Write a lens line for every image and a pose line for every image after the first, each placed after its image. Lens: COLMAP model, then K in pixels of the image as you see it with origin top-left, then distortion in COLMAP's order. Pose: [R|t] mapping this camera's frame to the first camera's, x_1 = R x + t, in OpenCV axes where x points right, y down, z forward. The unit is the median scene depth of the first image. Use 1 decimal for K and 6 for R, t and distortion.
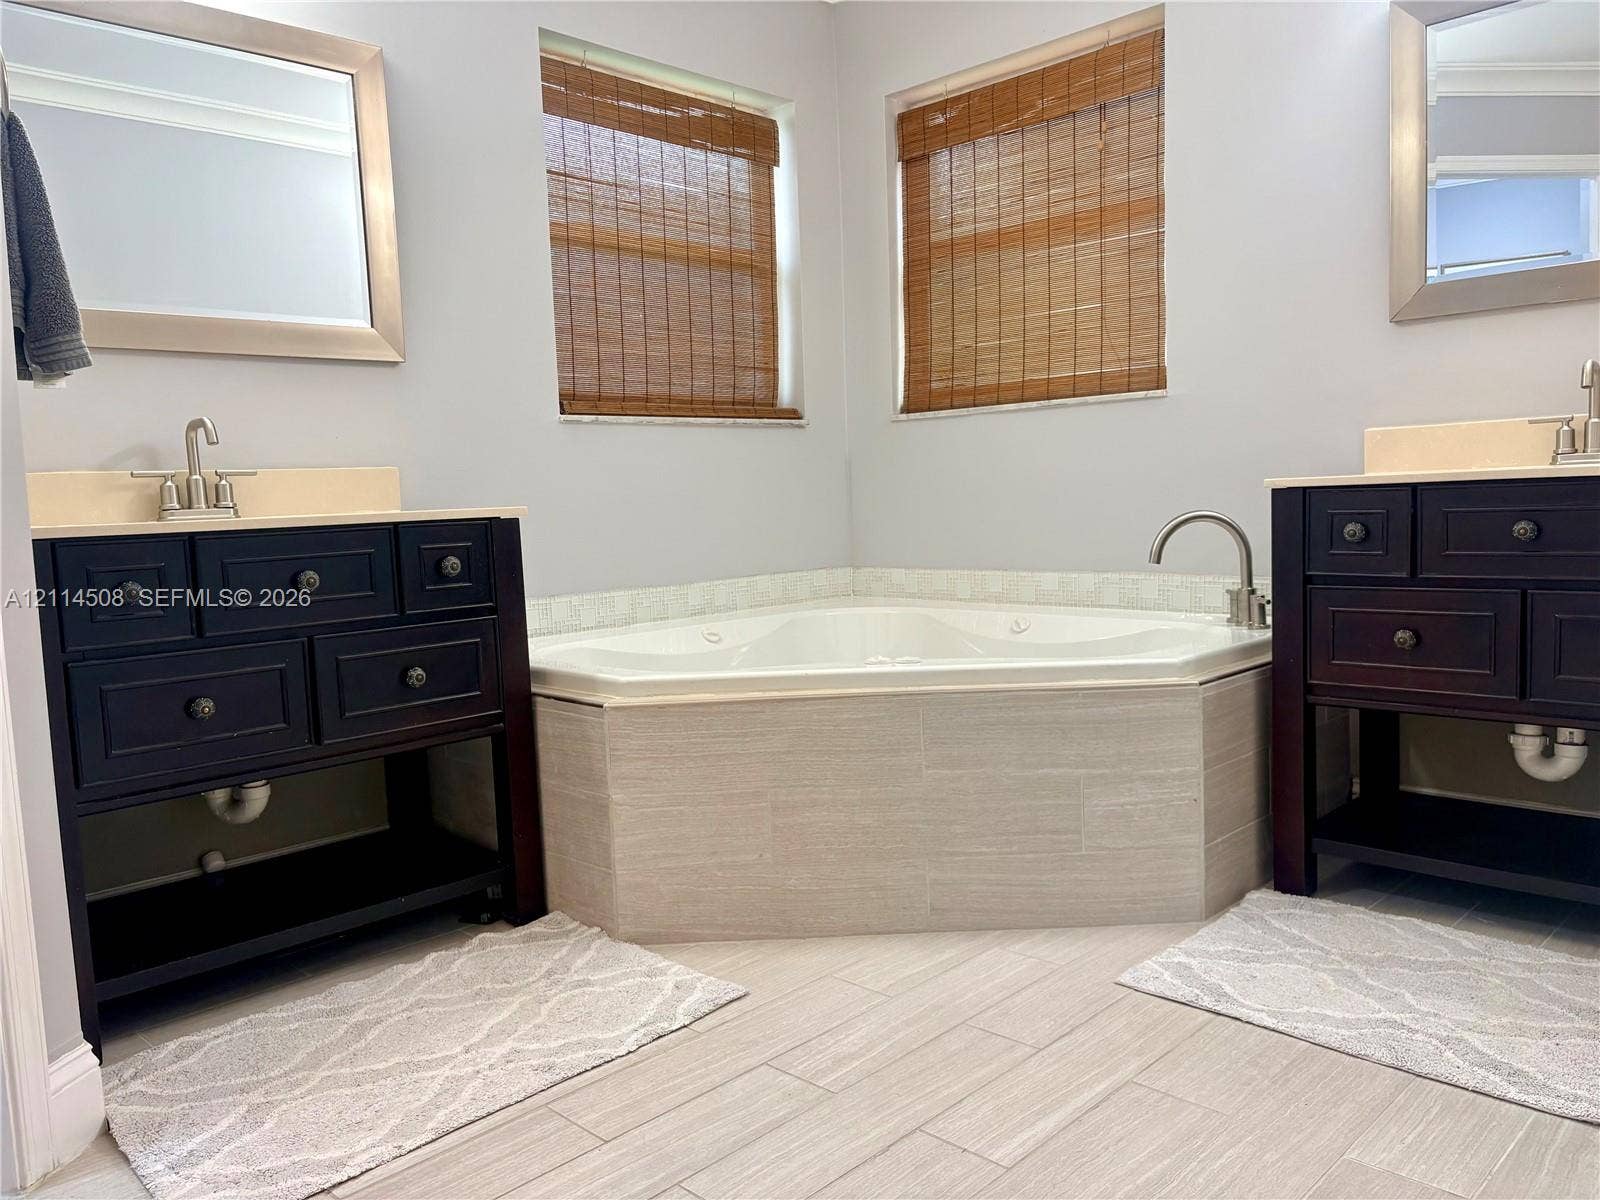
lens RADIAL K [[1227.1, 0, 821.3], [0, 1227.1, 603.2], [0, 0, 1]] dist [0.055769, -0.055774]
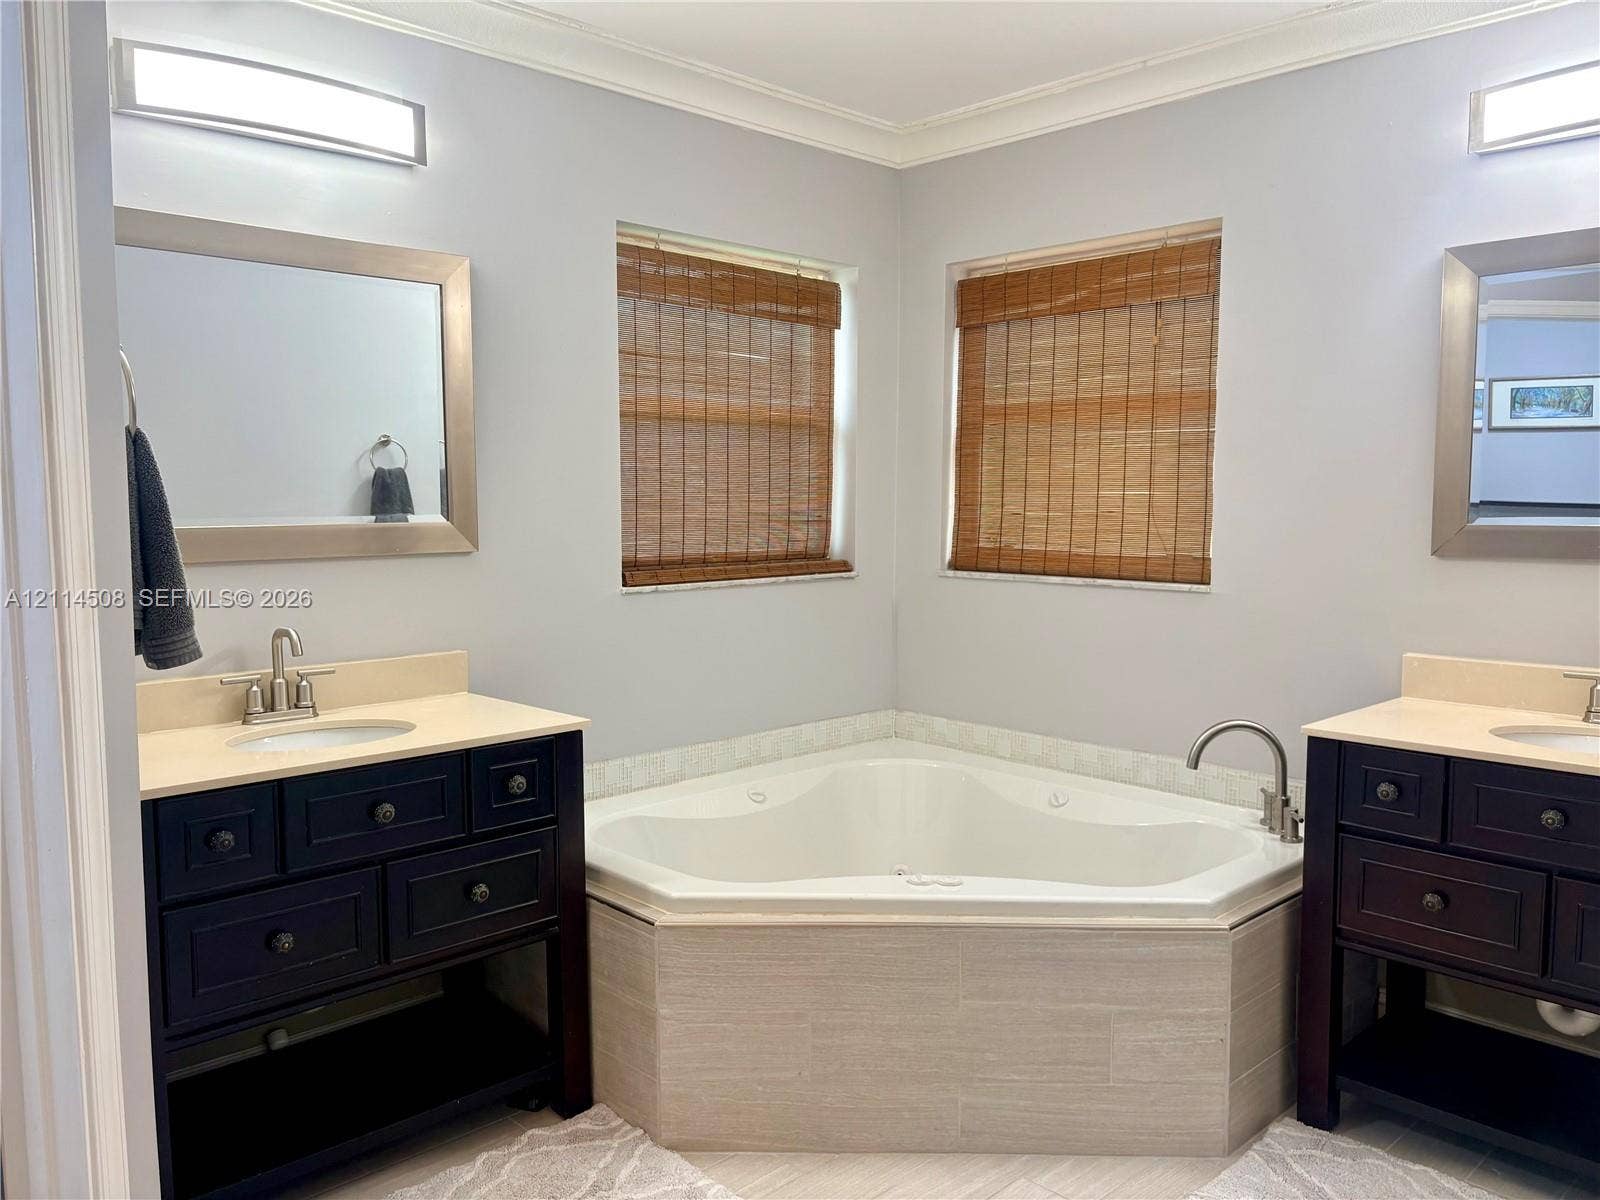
lens RADIAL K [[1227.1, 0, 829.6], [0, 1227.1, 599.7], [0, 0, 1]] dist [0.055769, -0.055774]
pose [[0.998915, 0.041537, -0.021046, -0.017805], [-0.041536, 0.999137, 0.000475, -0.184832], [0.021047, 0.000400, 0.999778, -0.040484]]
